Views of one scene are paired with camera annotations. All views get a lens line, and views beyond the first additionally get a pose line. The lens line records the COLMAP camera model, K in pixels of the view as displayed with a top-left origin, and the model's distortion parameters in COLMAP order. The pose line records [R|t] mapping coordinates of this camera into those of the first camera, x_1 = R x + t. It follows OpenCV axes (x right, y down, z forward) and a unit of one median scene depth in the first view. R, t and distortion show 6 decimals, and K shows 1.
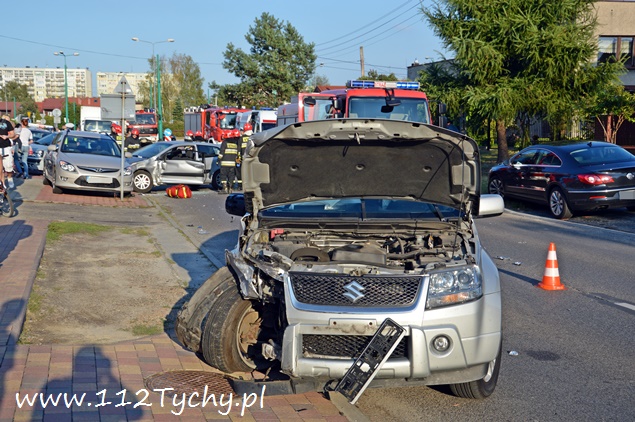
lens RADIAL K [[898.2, 0, 317.5], [0, 898.2, 211.0], [0, 0, 1]] dist [0.253149, 0.005565]
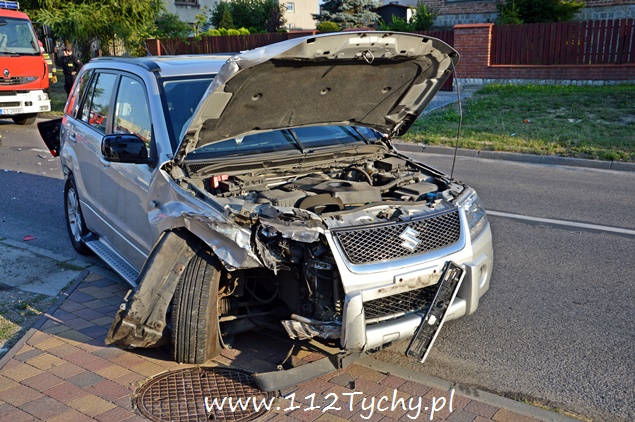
lens RADIAL K [[647.8, 0, 317.5], [0, 647.8, 211.0], [0, 0, 1]] dist [0.006623, 0.023334]
pose [[0.747792, -0.169447, 0.641947, -0.409849], [0.070127, 0.981634, 0.177420, -0.051640], [-0.660219, -0.087655, 0.745940, 0.590776]]
